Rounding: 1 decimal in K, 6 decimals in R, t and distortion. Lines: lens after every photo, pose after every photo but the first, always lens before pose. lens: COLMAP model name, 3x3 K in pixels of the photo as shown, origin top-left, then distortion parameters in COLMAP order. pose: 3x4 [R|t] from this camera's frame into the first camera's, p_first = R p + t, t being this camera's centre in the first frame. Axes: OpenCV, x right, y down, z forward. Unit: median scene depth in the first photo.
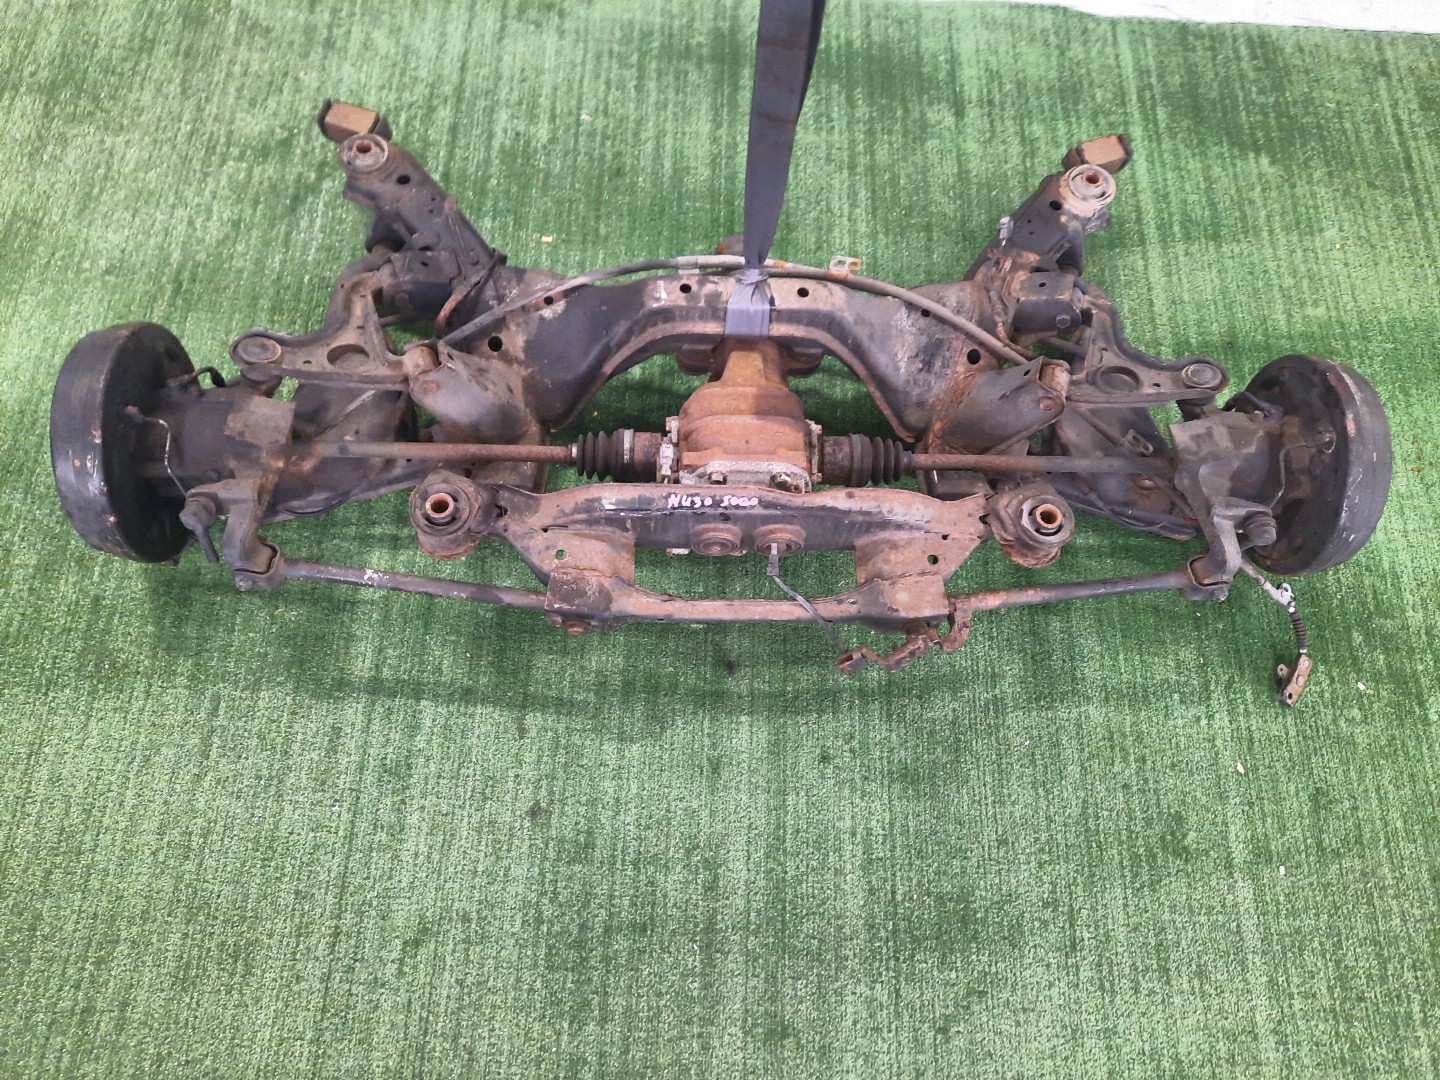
lens RADIAL K [[1046.3, 0, 727.0], [0, 1046.3, 541.2], [0, 0, 1]] dist [0.028327, -0.004686]
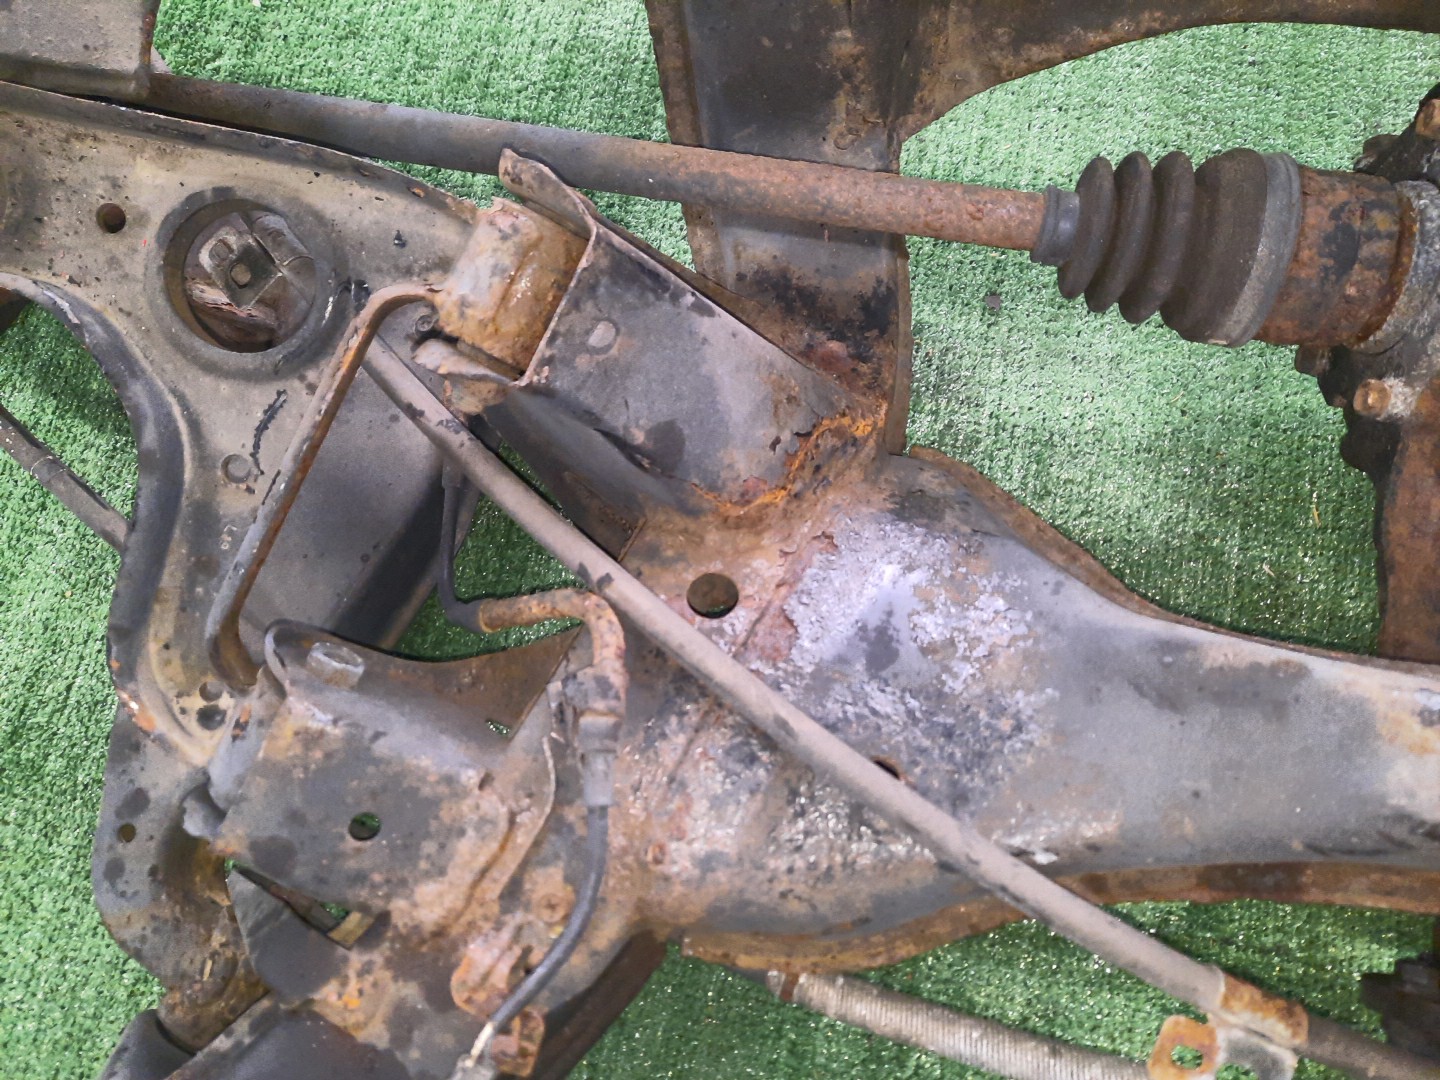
lens RADIAL K [[1046.3, 0, 727.0], [0, 1046.3, 541.2], [0, 0, 1]] dist [0.028327, -0.004686]
pose [[-0.983137, -0.182610, 0.009782, 0.249105], [0.157546, -0.818609, 0.552322, -0.333717], [-0.092852, 0.544549, 0.833574, 0.824695]]
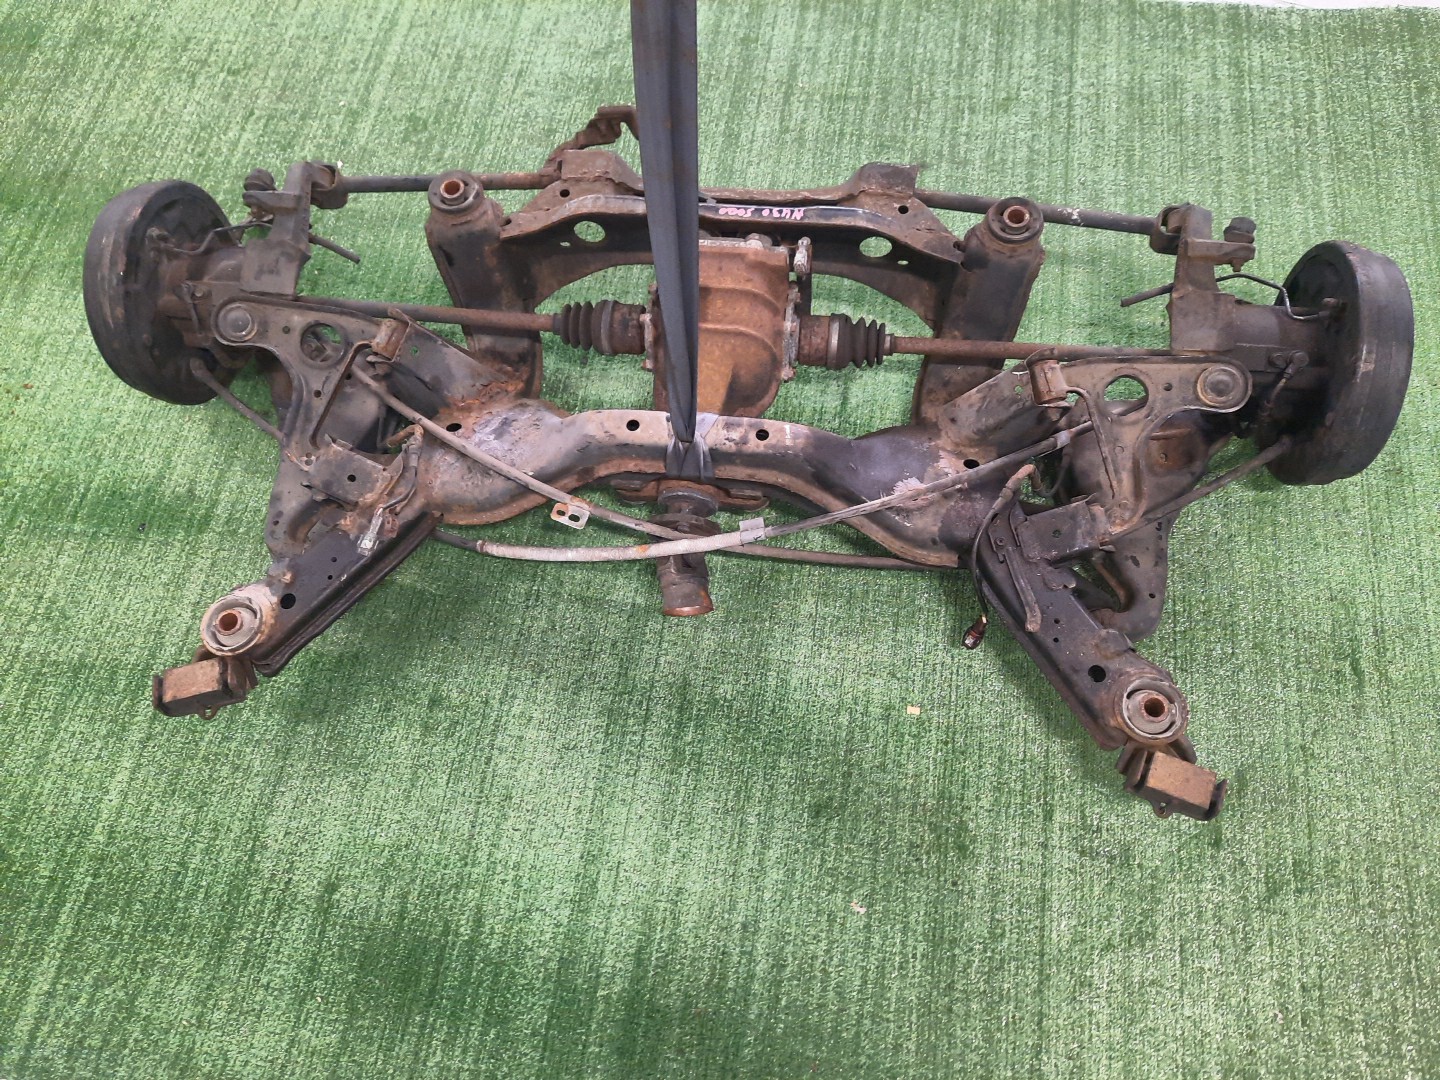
lens RADIAL K [[1046.3, 0, 727.0], [0, 1046.3, 541.2], [0, 0, 1]] dist [0.028327, -0.004686]
pose [[-0.991807, -0.122422, 0.036488, -0.053066], [0.112930, -0.706752, 0.698390, -0.928142], [-0.059710, 0.696789, 0.714786, 0.422811]]
